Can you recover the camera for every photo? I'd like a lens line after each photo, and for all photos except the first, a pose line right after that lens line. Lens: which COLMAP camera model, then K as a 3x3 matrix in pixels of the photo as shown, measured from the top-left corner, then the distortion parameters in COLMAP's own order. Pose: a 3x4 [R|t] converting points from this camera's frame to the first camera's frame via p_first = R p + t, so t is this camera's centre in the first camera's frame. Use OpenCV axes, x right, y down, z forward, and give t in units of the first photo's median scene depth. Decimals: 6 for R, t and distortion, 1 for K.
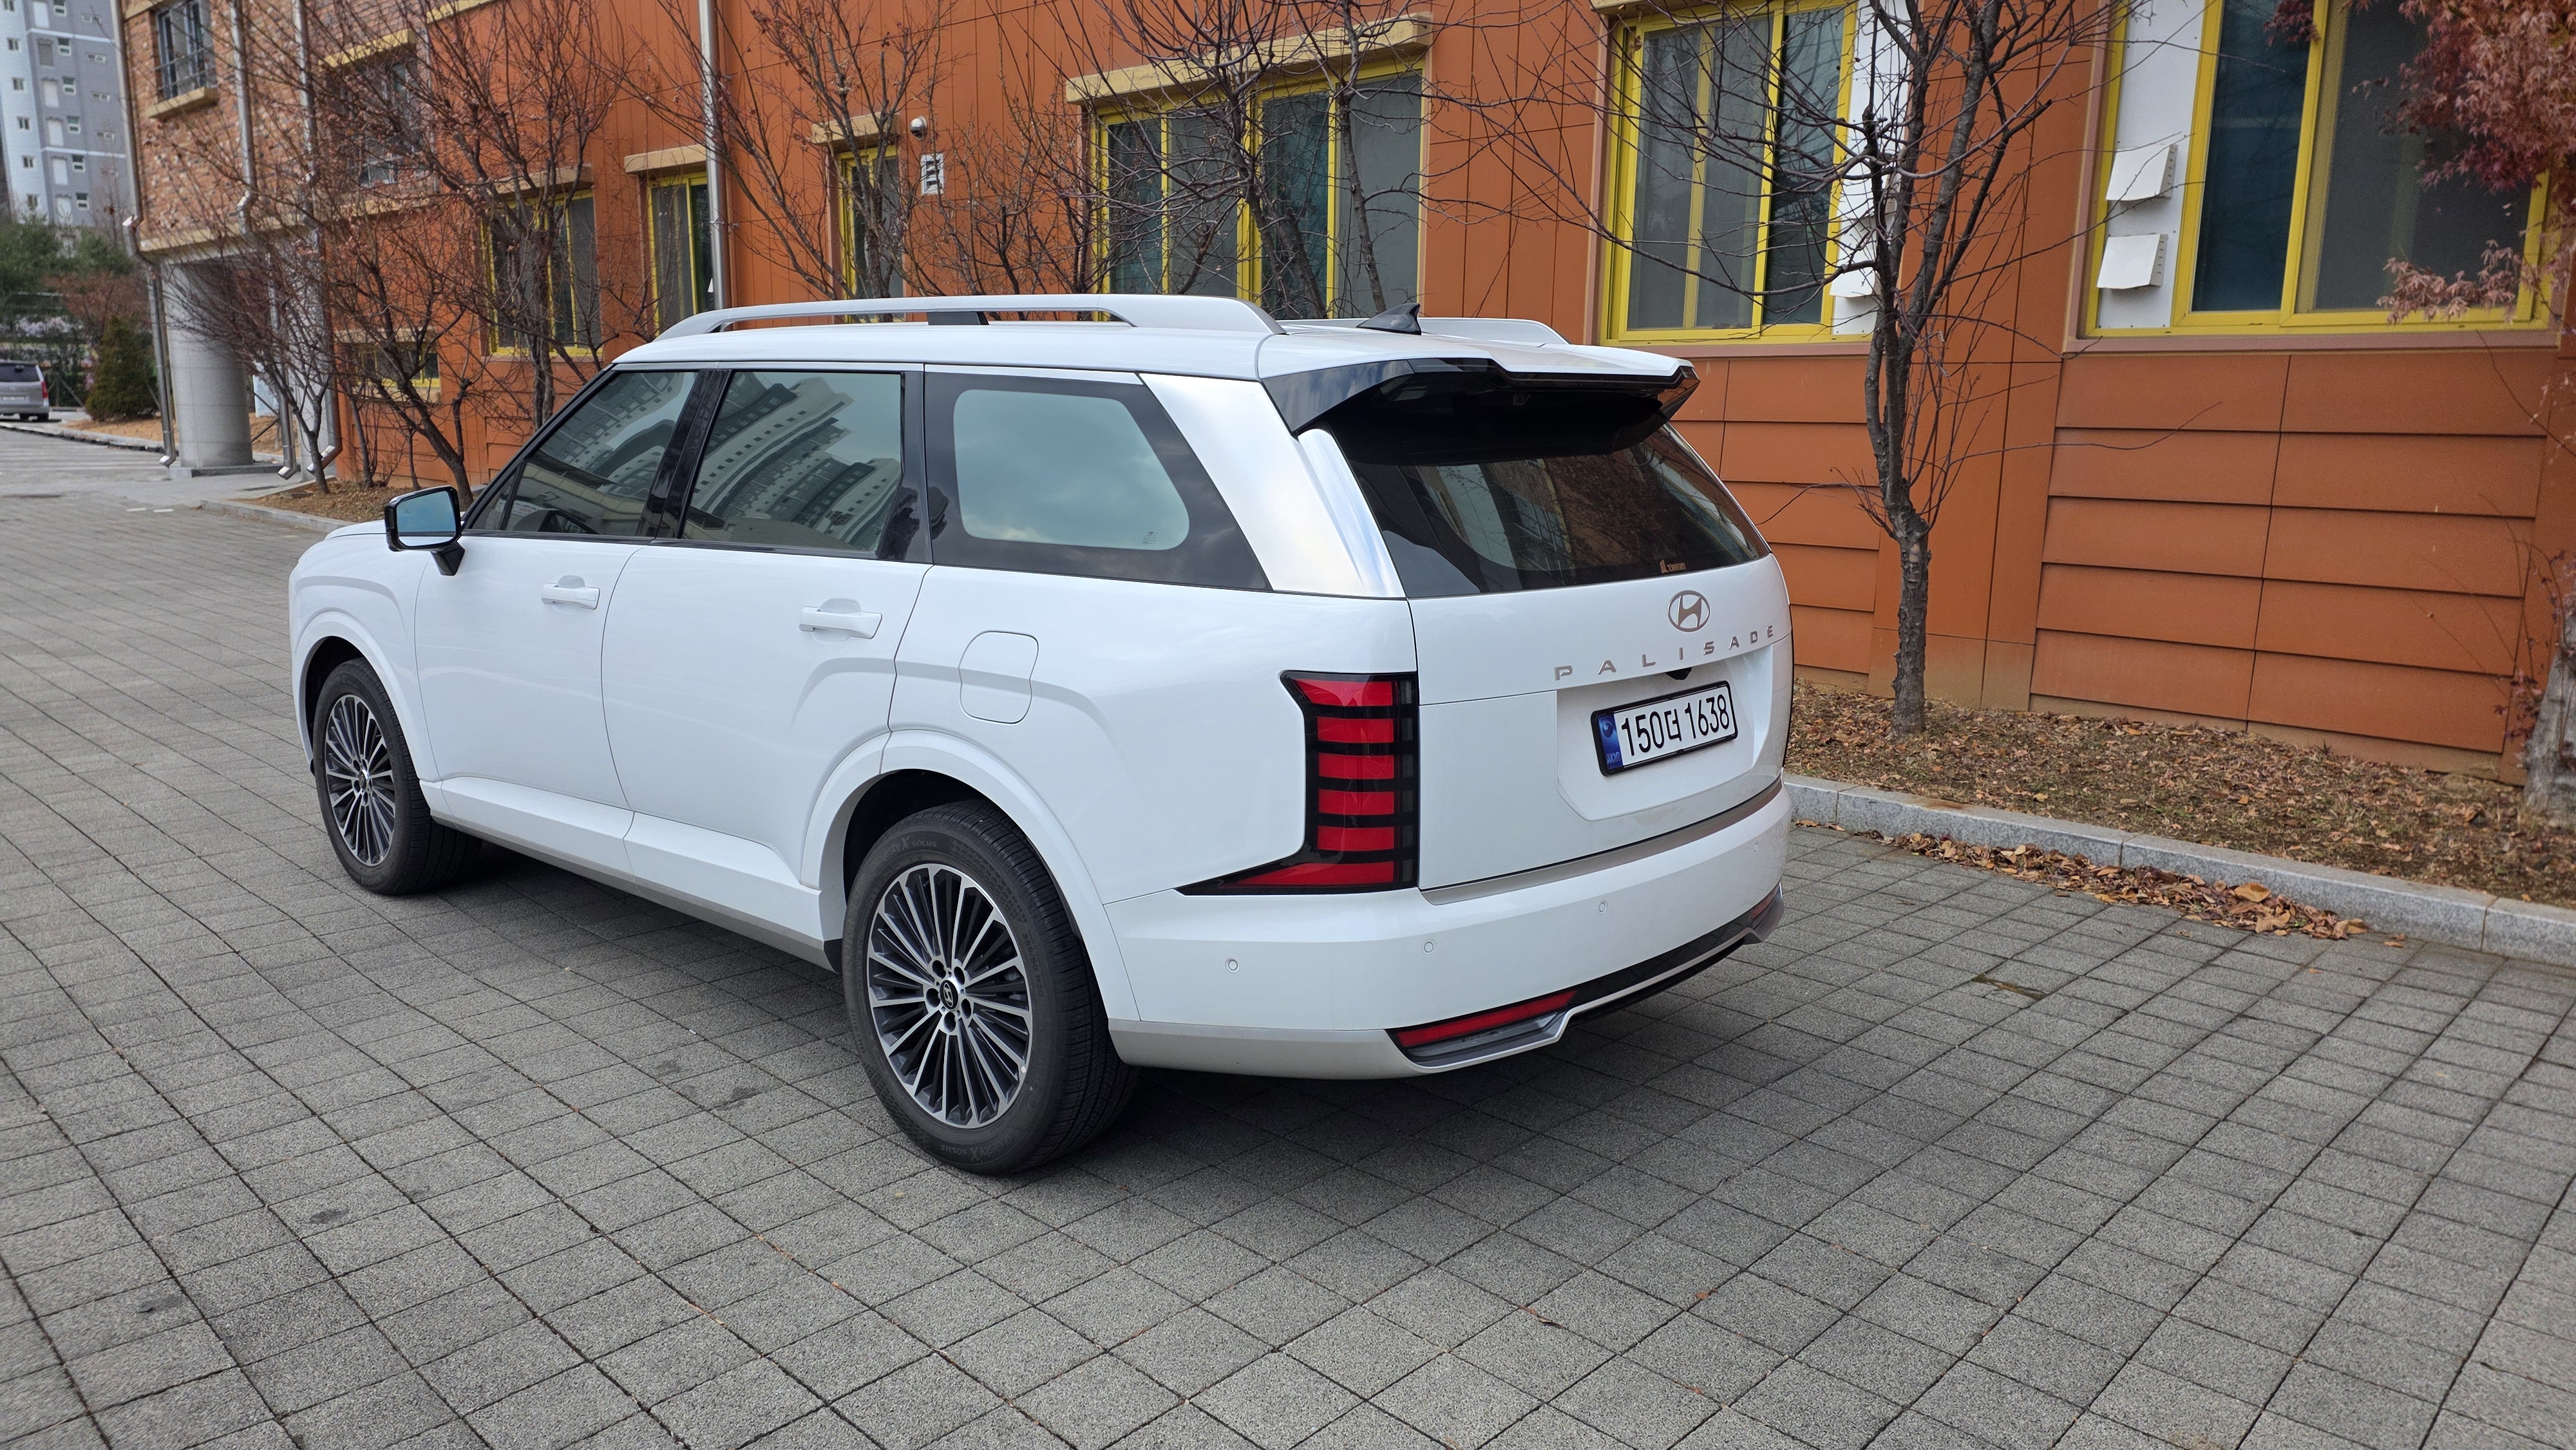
lens RADIAL K [[1705.3, 0, 1285.3], [0, 1705.3, 664.1], [0, 0, 1]] dist [0.065745, -0.039991]
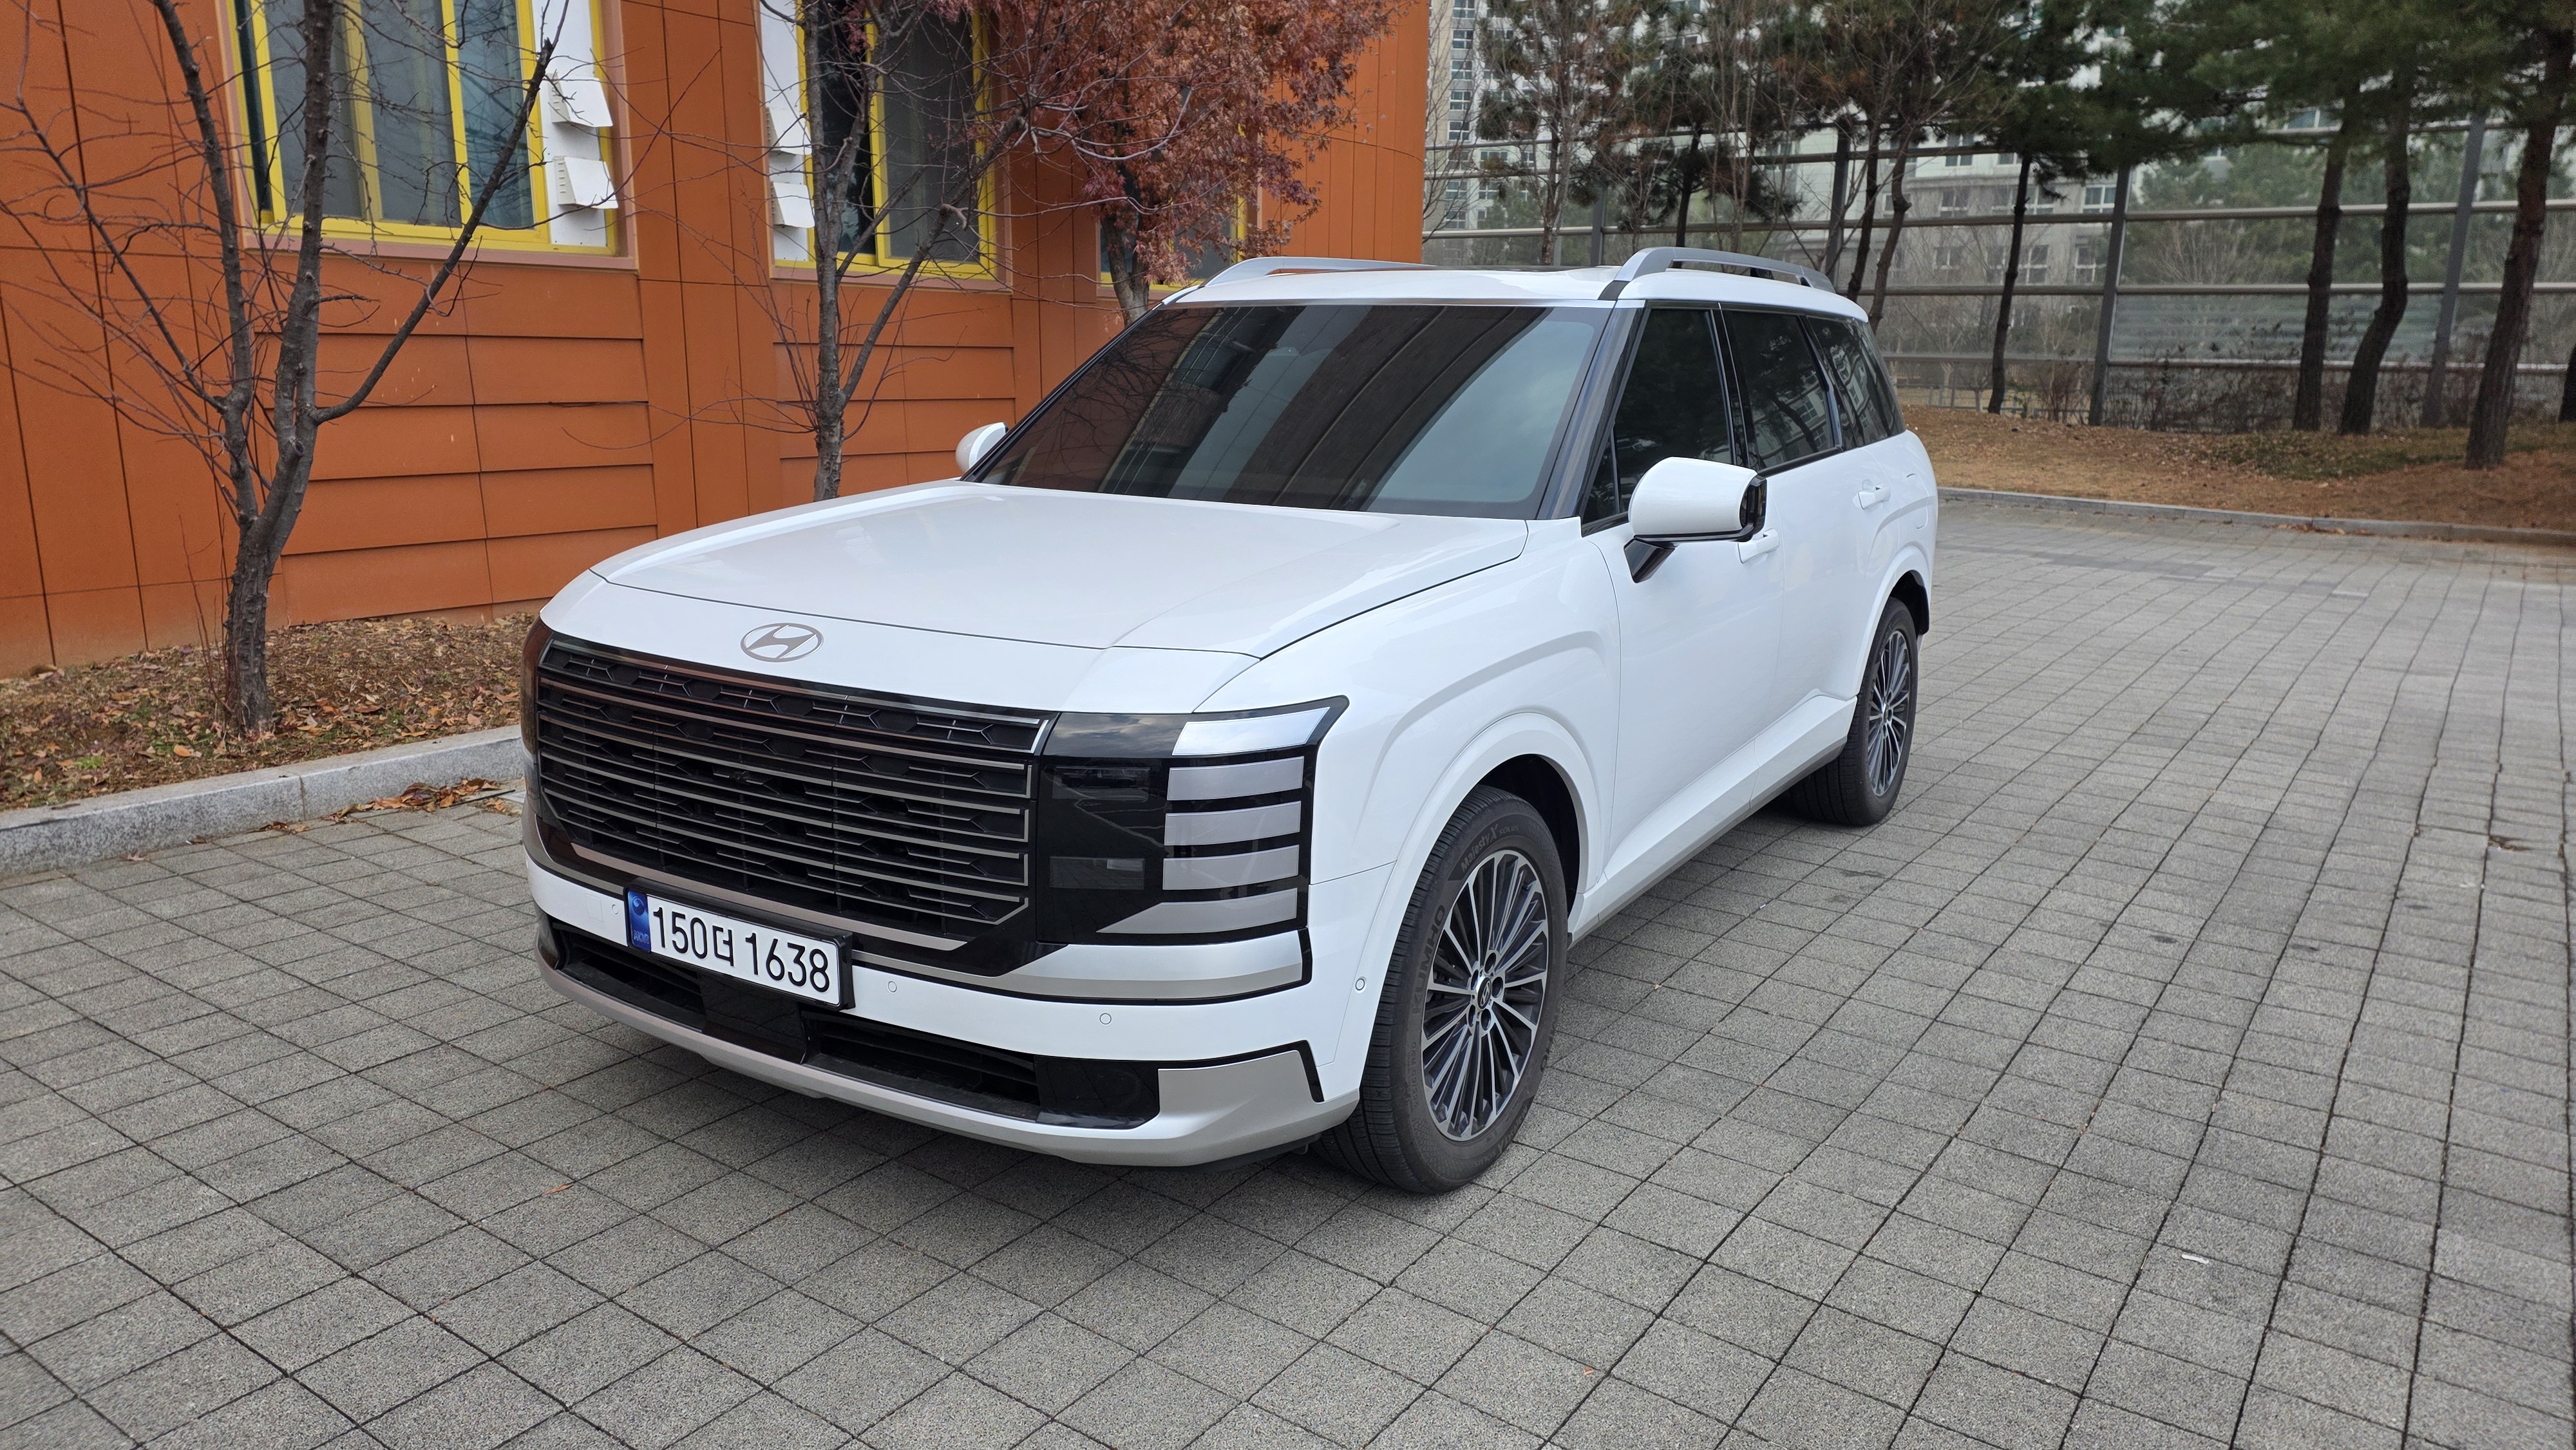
lens RADIAL K [[1705.3, 0, 1292.7], [0, 1705.3, 710.3], [0, 0, 1]] dist [0.065745, -0.039991]
pose [[-0.158455, -0.221369, 0.962230, -1.670109], [0.136766, 0.960227, 0.243431, -0.279302], [-0.977848, 0.170174, -0.121877, 1.755374]]
